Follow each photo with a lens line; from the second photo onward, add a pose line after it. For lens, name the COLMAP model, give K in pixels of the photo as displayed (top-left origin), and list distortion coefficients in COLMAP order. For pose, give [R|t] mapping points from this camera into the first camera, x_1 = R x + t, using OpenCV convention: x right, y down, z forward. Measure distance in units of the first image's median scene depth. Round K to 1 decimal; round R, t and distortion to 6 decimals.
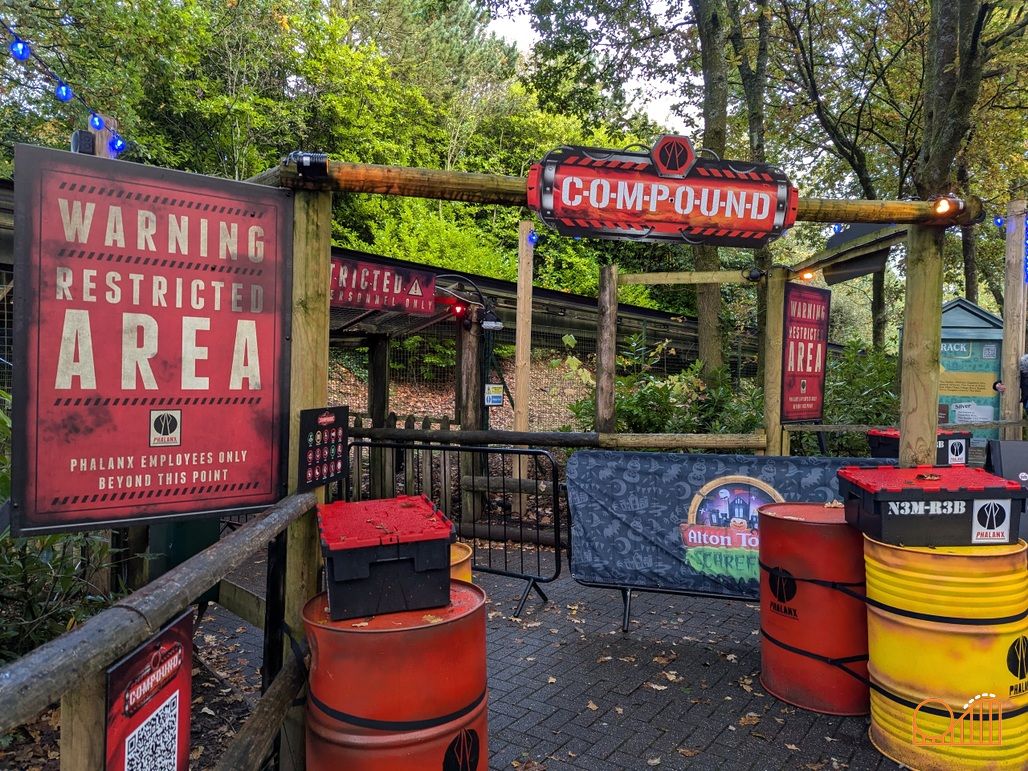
lens RADIAL K [[710.0, 0, 514.4], [0, 710.0, 351.3], [0, 0, 1]] dist [0.068484, -0.001403]
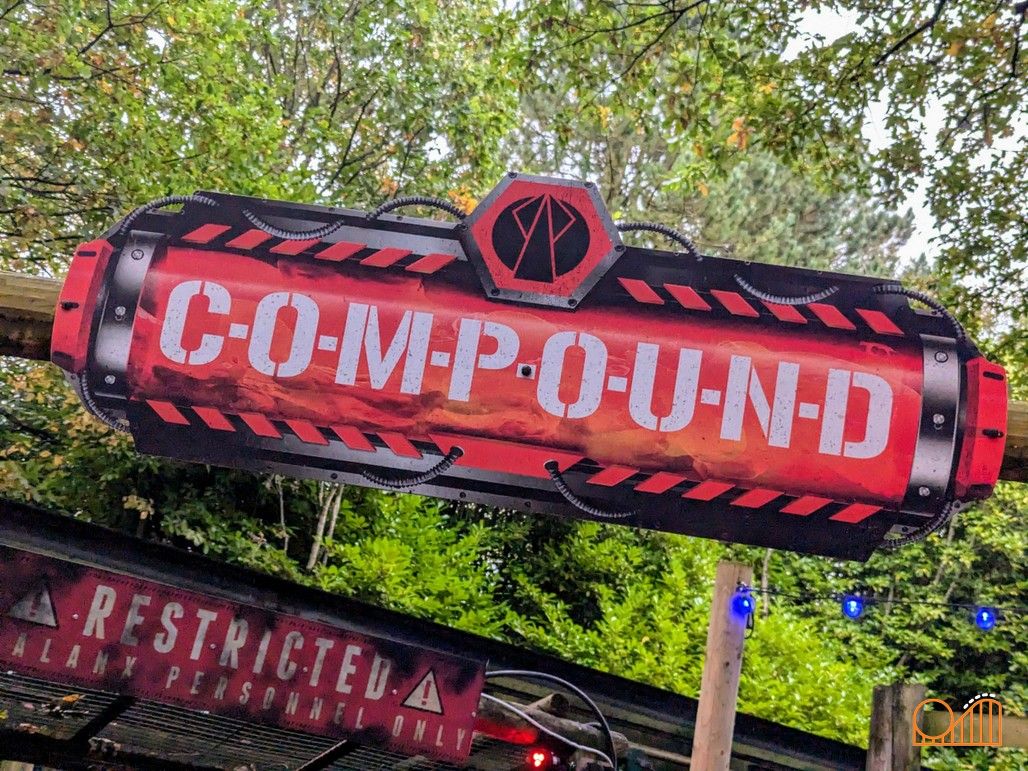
lens RADIAL K [[1431.0, 0, 514.0], [0, 1431.0, 385.5], [0, 0, 1]] dist [0.111452, -0.048928]
pose [[0.949656, 0.033116, -0.311540, 0.401643], [-0.133081, 0.942865, -0.305442, -0.015987], [0.283625, 0.331525, 0.899805, 0.438178]]
